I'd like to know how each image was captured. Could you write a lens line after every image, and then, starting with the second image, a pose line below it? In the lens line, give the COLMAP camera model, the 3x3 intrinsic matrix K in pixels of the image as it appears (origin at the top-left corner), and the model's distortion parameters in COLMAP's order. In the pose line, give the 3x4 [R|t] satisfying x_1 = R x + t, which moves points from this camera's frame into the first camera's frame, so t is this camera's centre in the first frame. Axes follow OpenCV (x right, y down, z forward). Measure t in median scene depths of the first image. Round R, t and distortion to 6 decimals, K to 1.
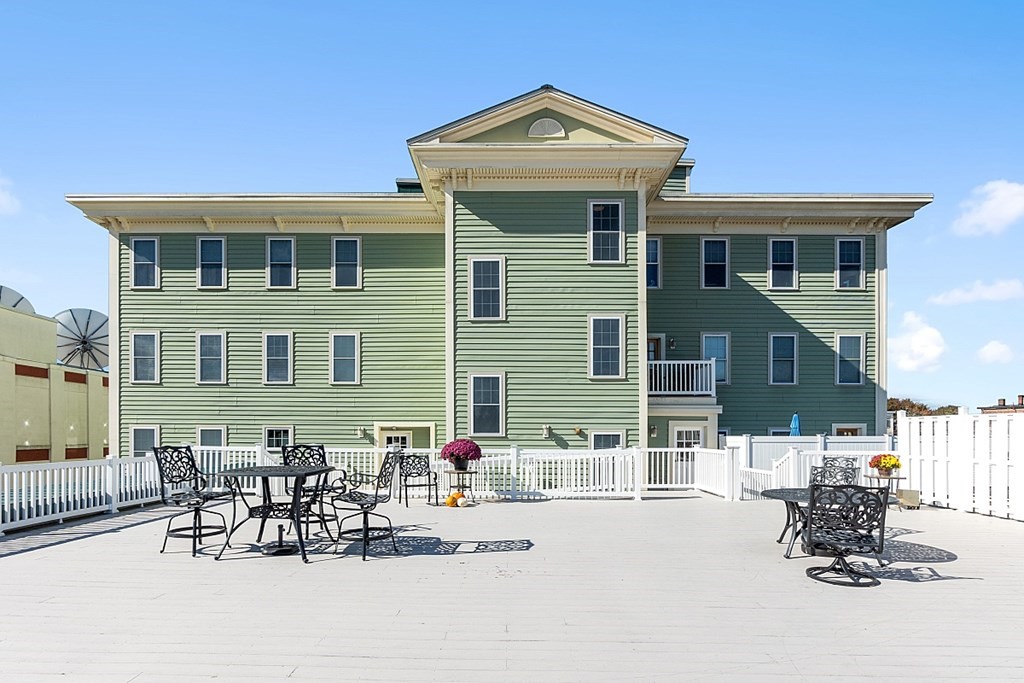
lens RADIAL K [[510.9, 0, 511.1], [0, 510.9, 437.2], [0, 0, 1]] dist [0.000936, -0.000019]
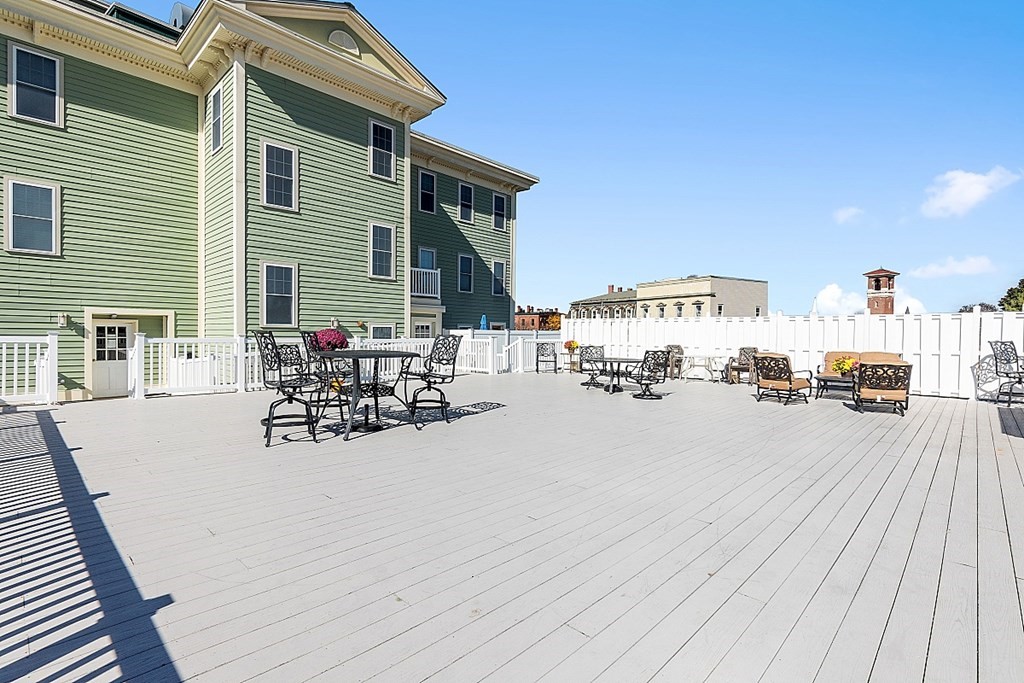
lens RADIAL K [[489.3, 0, 512.0], [0, 489.3, 341.5], [0, 0, 1]] dist [-0.000301, -0.000196]
pose [[0.684470, -0.006565, 0.729011, -0.417733], [-0.004181, 0.999908, 0.012930, 0.011404], [-0.729029, -0.011898, 0.684380, 0.030340]]
